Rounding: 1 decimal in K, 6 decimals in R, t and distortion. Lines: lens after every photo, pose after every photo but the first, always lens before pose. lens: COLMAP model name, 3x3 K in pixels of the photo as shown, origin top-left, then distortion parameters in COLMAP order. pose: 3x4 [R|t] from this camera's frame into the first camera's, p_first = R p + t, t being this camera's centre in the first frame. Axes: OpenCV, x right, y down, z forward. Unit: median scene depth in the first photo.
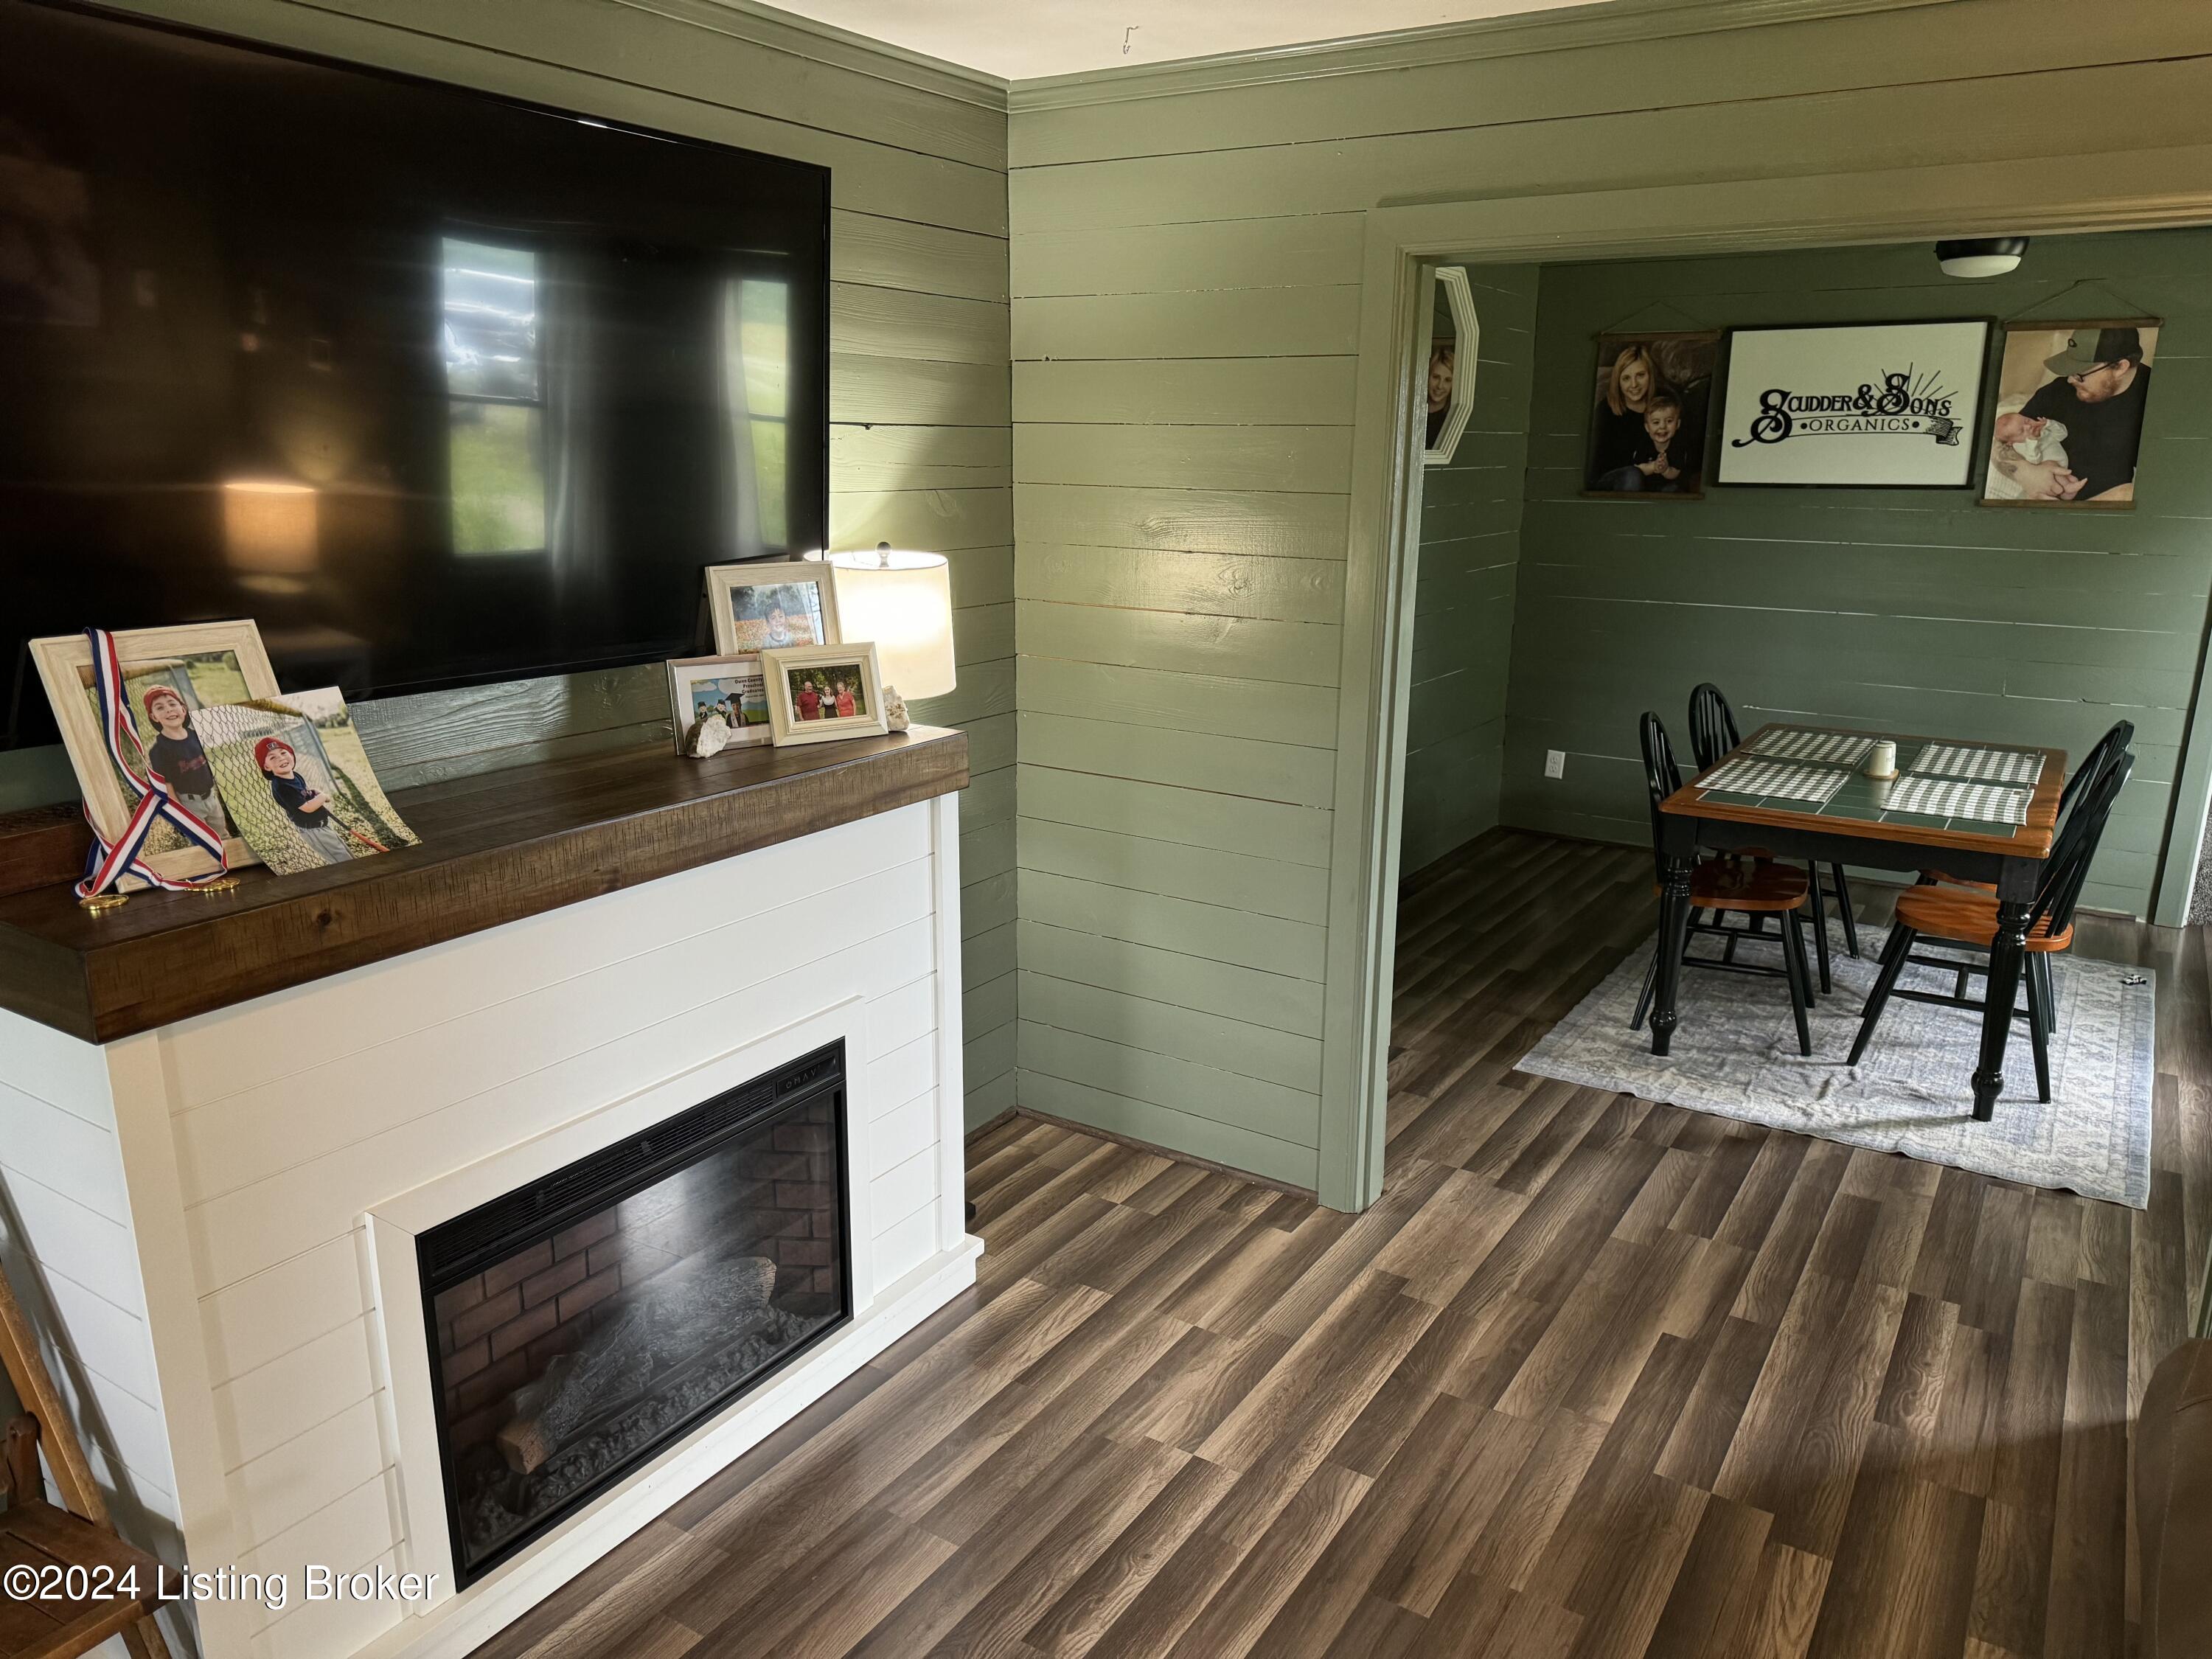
lens RADIAL K [[1564.3, 0, 1110.9], [0, 1564.3, 838.8], [0, 0, 1]] dist [-0.002118, -0.001664]
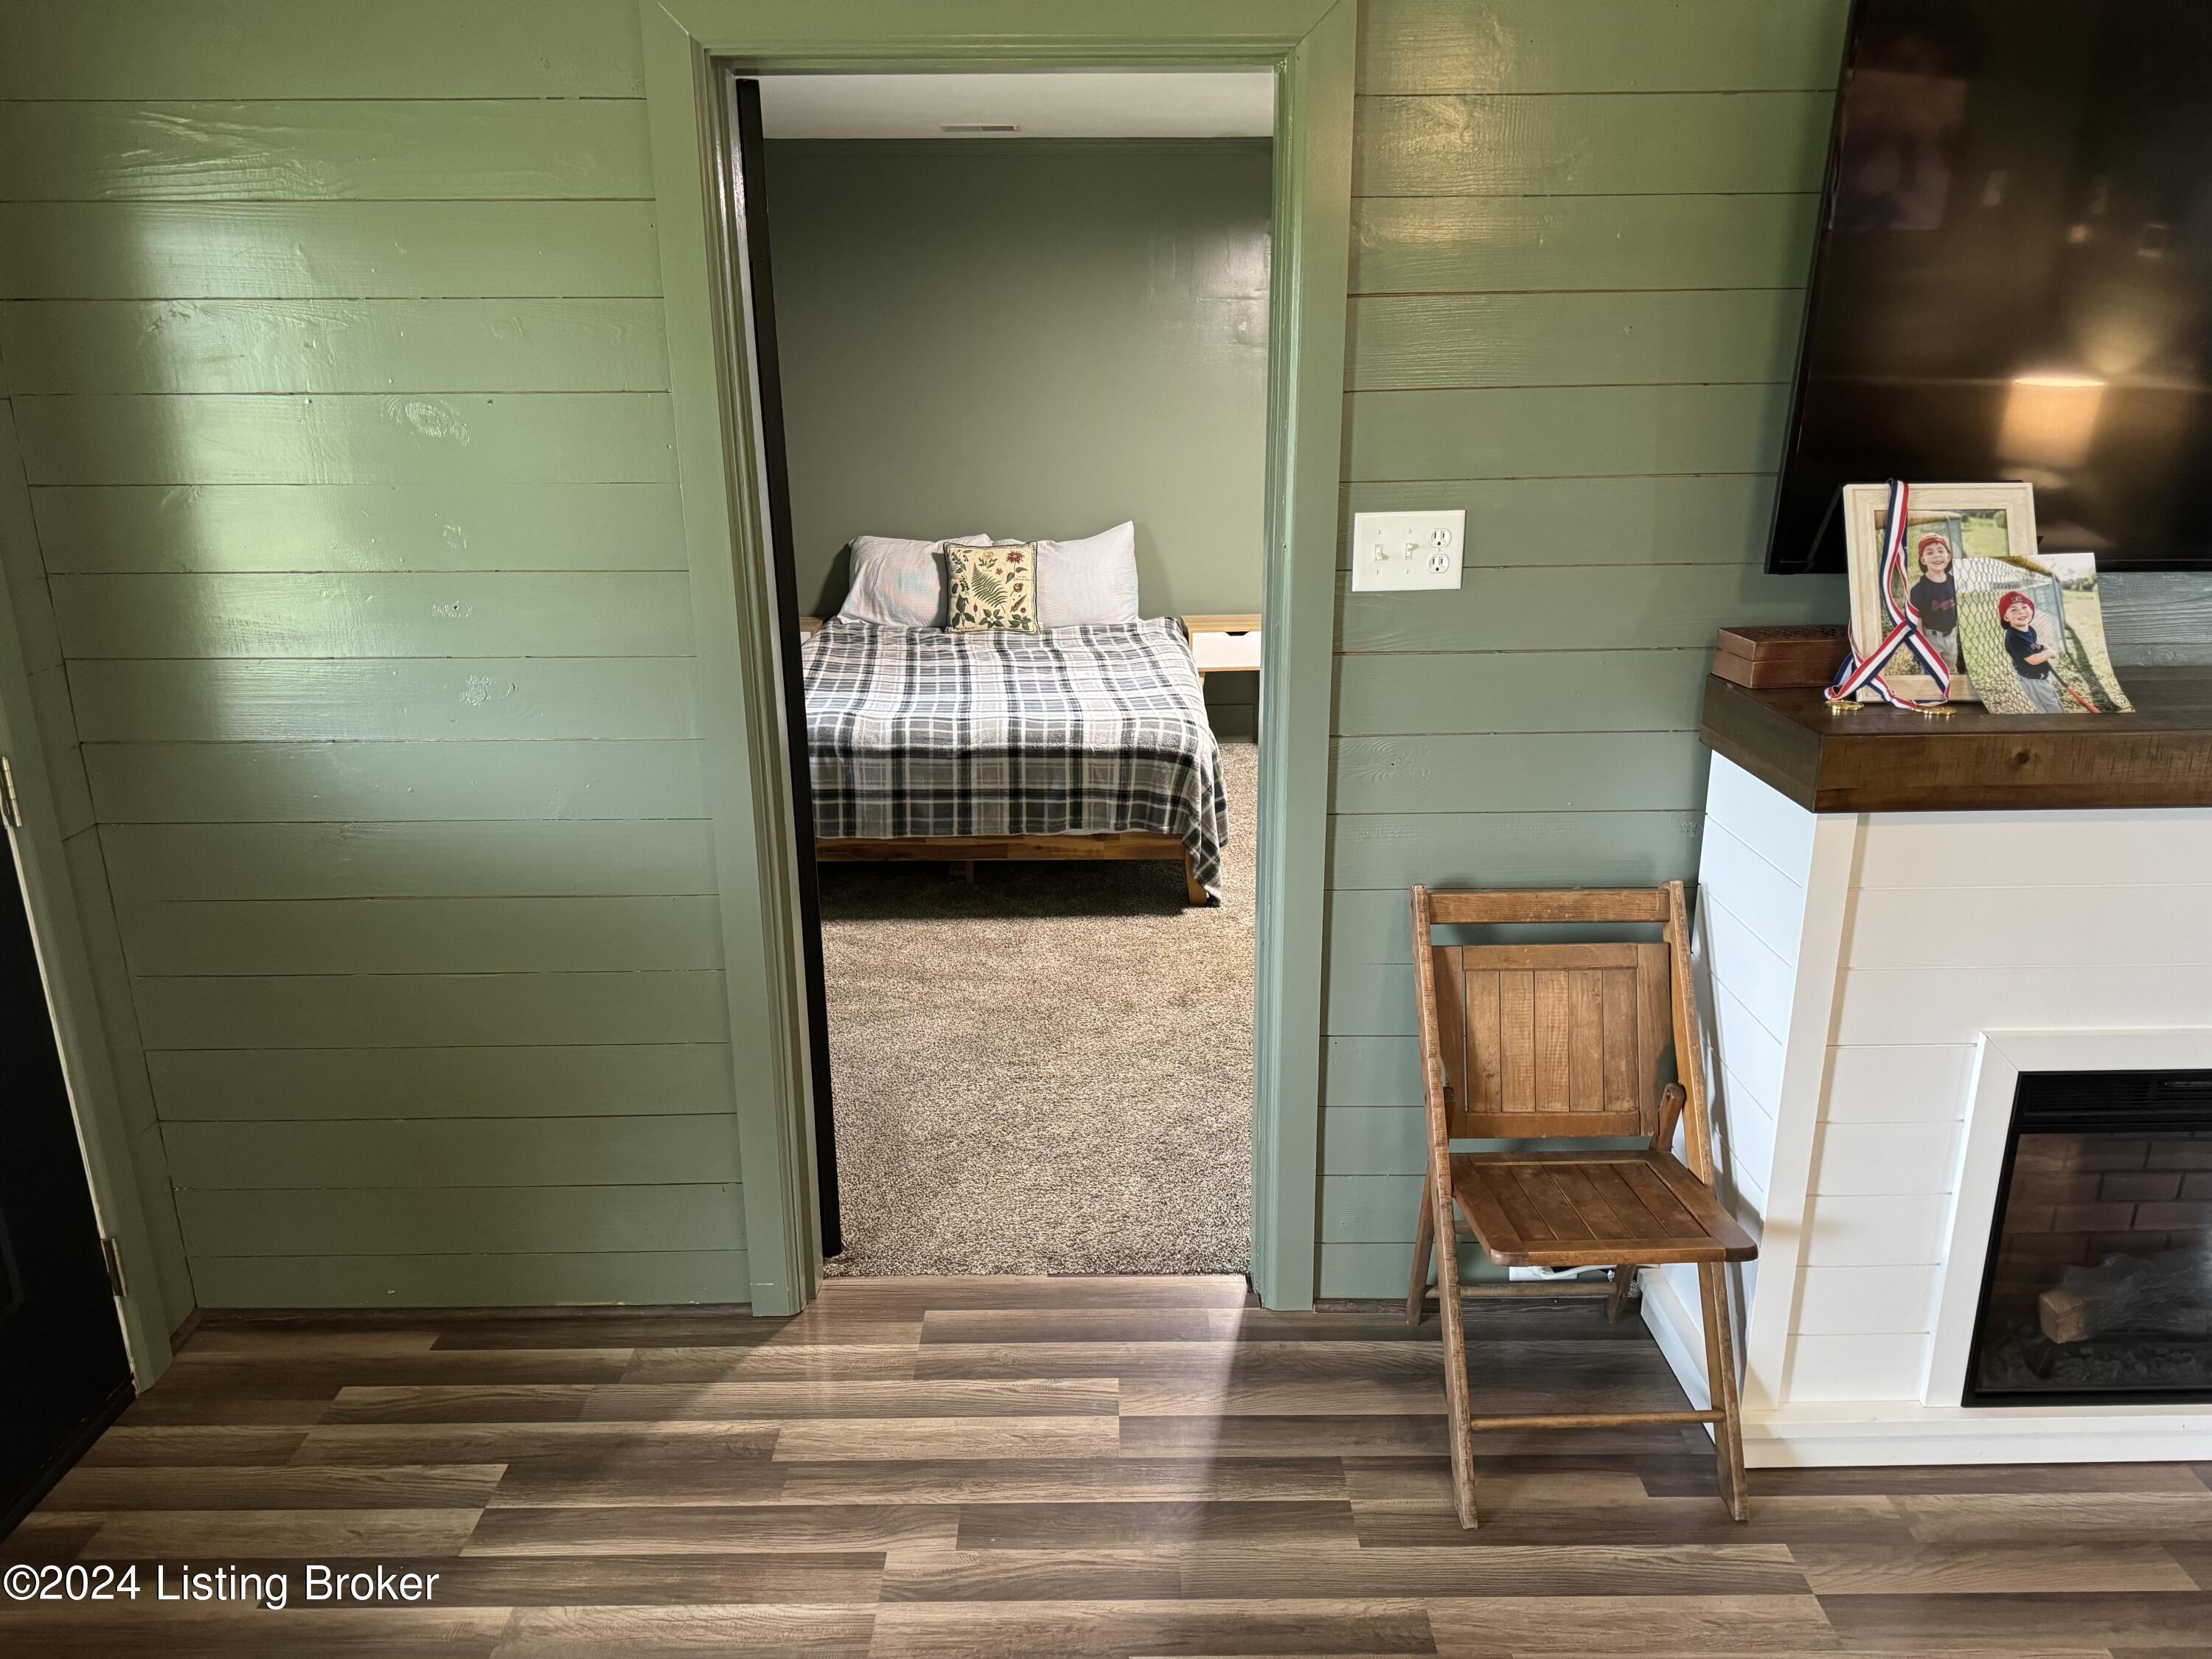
lens RADIAL K [[1564.3, 0, 1099.0], [0, 1564.3, 837.5], [0, 0, 1]] dist [-0.002118, -0.001664]
pose [[0.533635, 0.237065, -0.811809, 0.051707], [-0.193514, 0.968669, 0.155666, 0.058051], [0.823277, 0.074028, 0.562792, -0.139624]]
